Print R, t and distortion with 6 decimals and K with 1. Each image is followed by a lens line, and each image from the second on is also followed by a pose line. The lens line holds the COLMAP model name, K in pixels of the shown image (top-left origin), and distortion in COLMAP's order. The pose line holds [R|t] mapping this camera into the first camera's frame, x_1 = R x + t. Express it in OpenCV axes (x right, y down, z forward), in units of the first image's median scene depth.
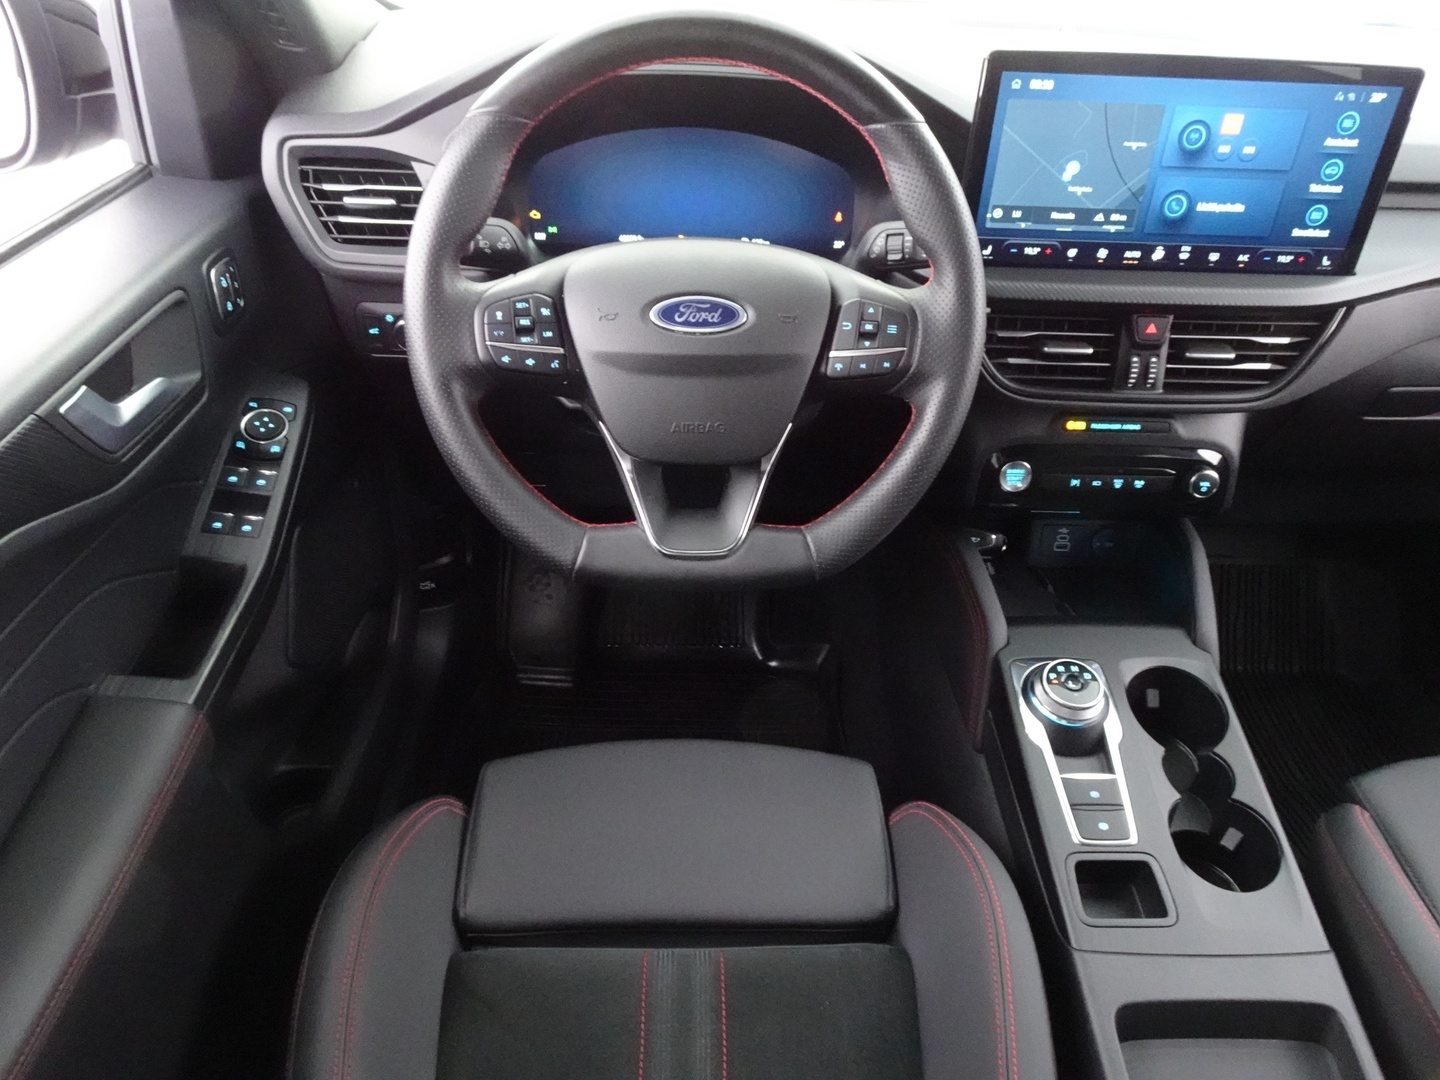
lens RADIAL K [[1030.0, 0, 720.0], [0, 1030.0, 540.0], [0, 0, 1]] dist [0.006598, -0.005294]
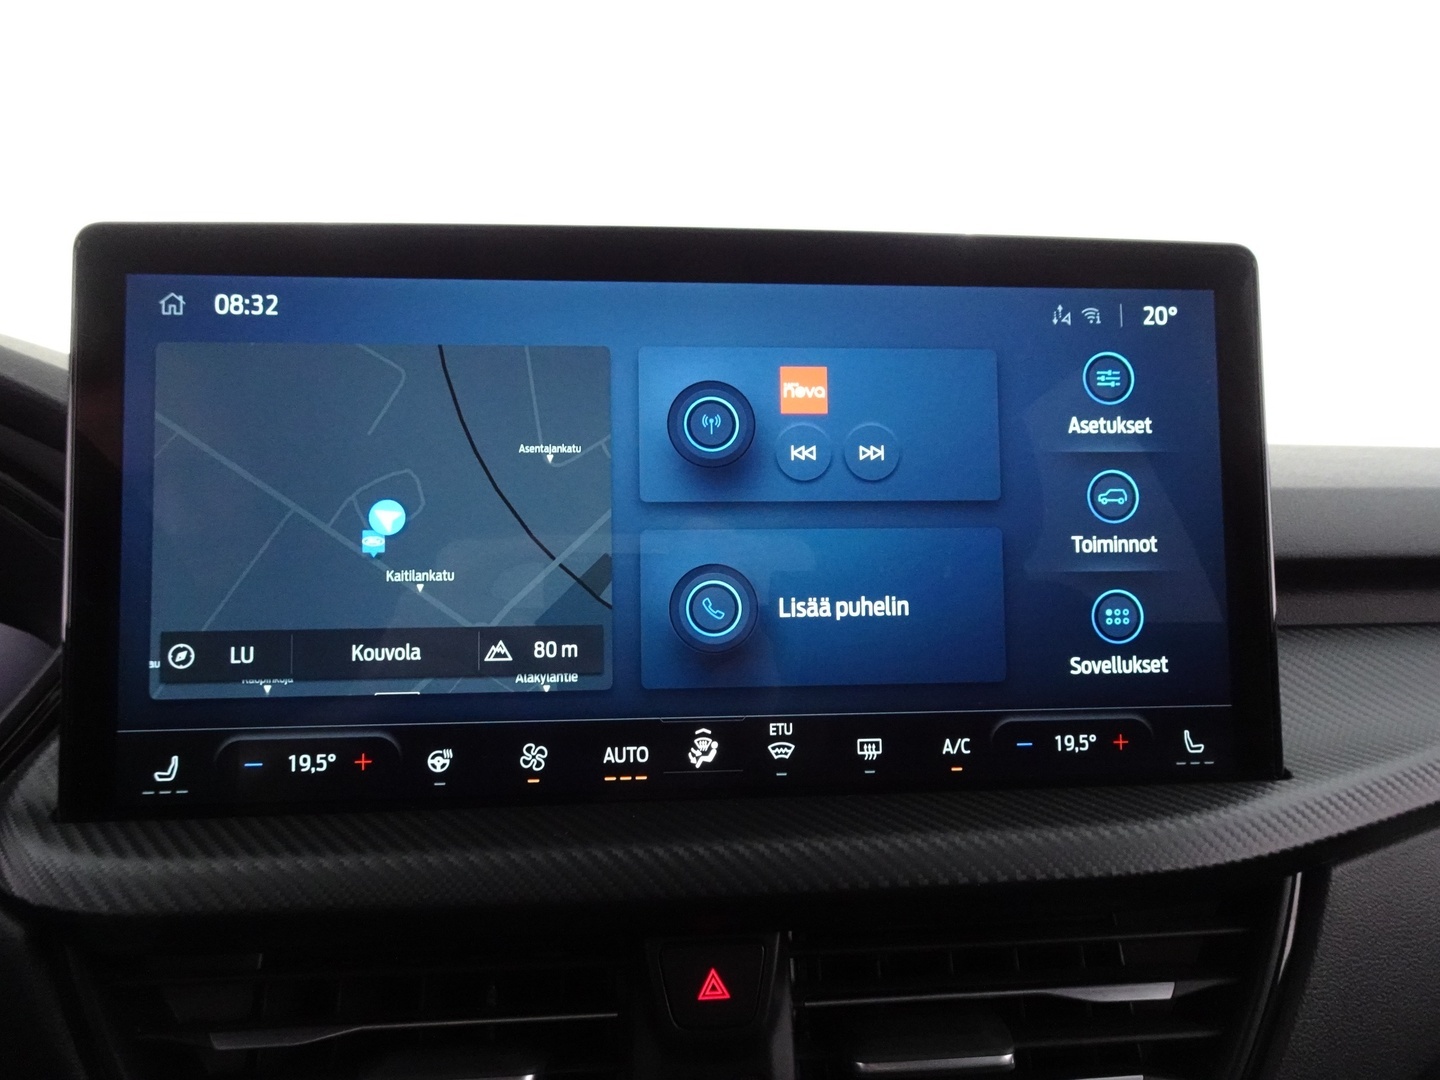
lens RADIAL K [[1030.0, 0, 720.0], [0, 1030.0, 540.0], [0, 0, 1]] dist [0.006598, -0.005294]
pose [[0.996881, -0.052597, 0.058832, 0.420009], [0.076963, 0.812801, -0.577435, -0.139297], [-0.017447, 0.580162, 0.814314, 0.693862]]
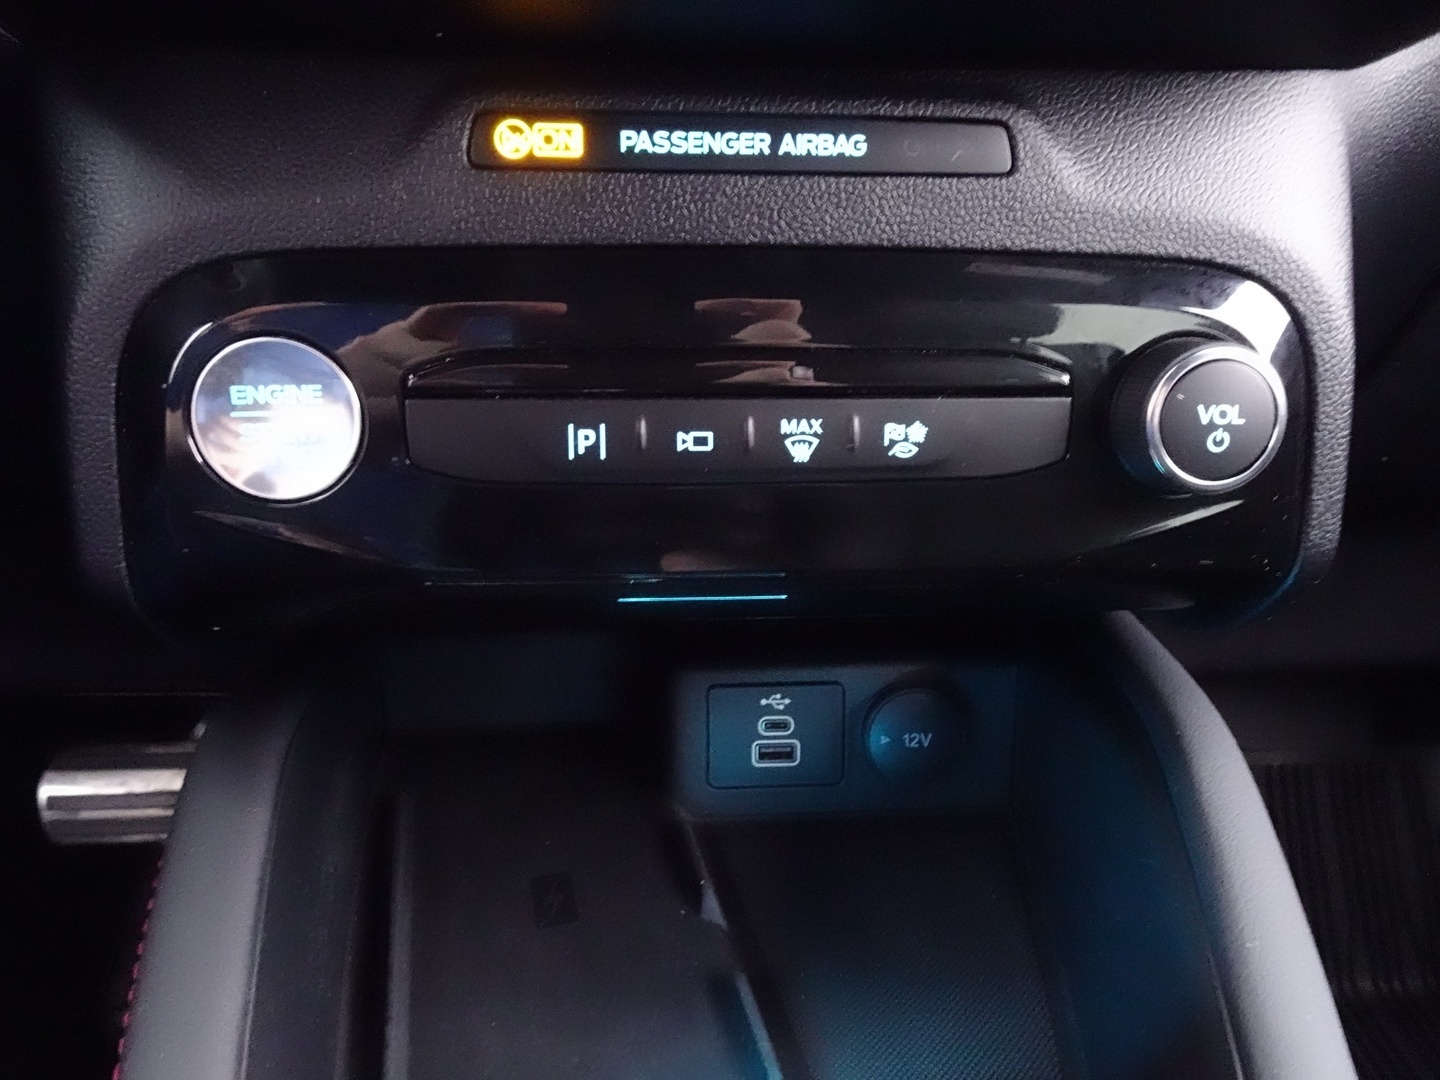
lens RADIAL K [[1030.0, 0, 720.0], [0, 1030.0, 540.0], [0, 0, 1]] dist [0.006598, -0.005294]
pose [[0.997996, -0.042046, 0.047283, 0.405973], [0.050539, 0.979331, -0.195849, 0.004390], [-0.038071, 0.197846, 0.979493, 0.908709]]
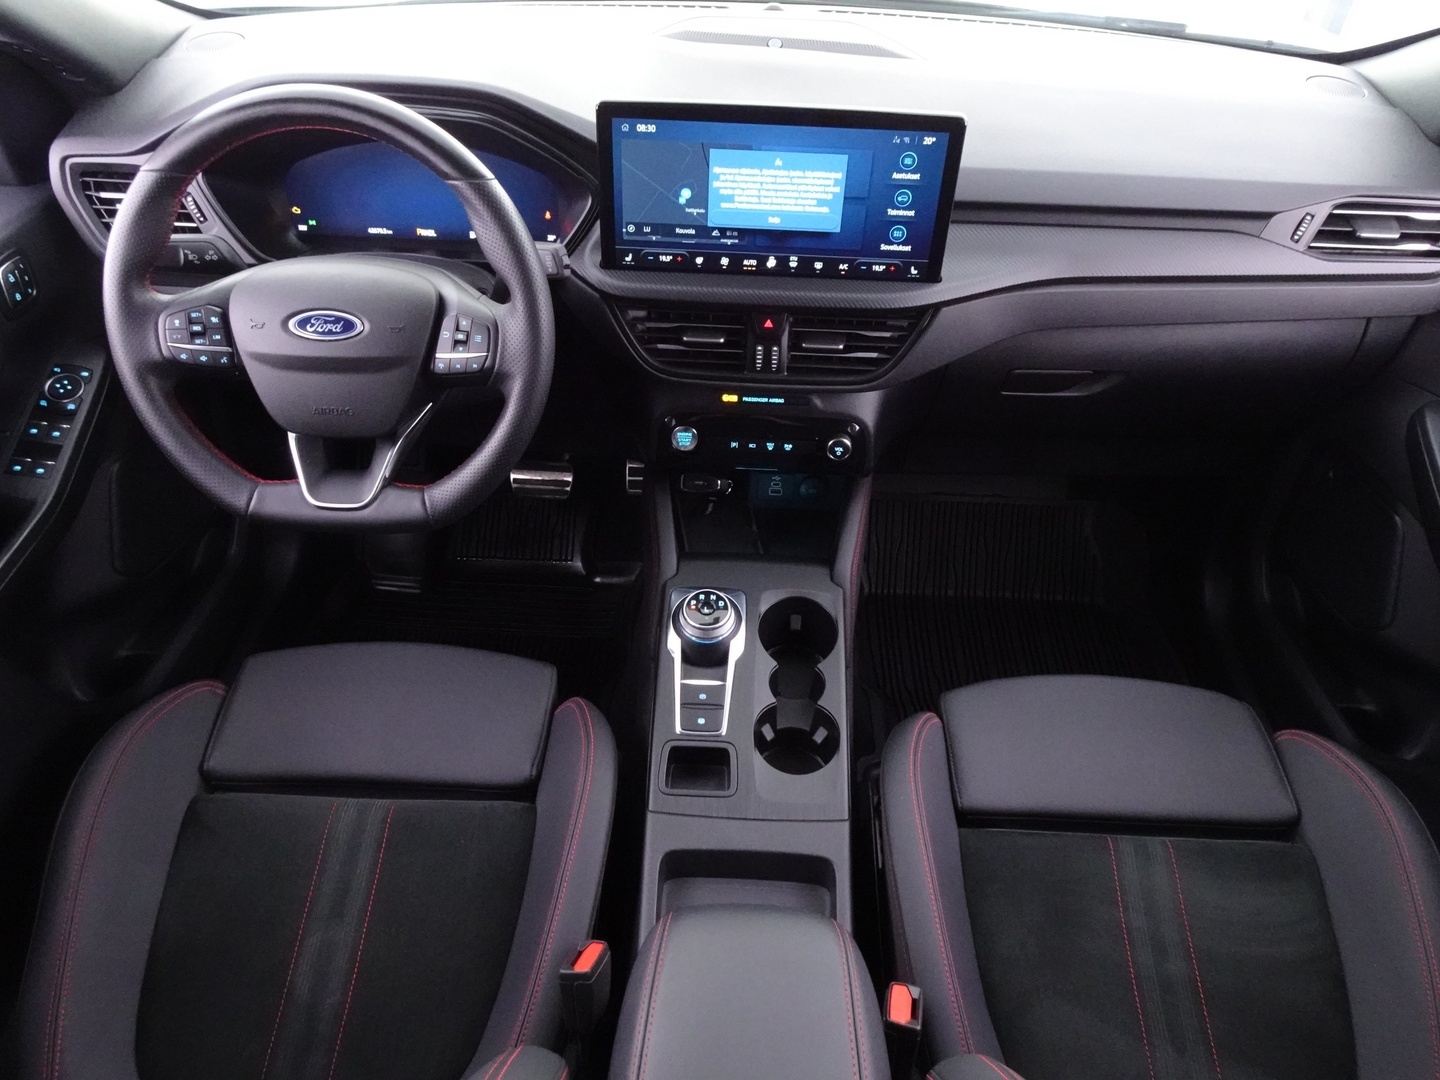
lens RADIAL K [[1028.0, 0, 727.6], [0, 1028.0, 540.9], [0, 0, 1]] dist [-0.003728, 0.000310]
pose [[0.998690, 0.030031, -0.041434, 0.439556], [-0.025808, 0.994758, 0.098947, -0.070592], [0.044188, -0.097748, 0.994230, -0.241040]]
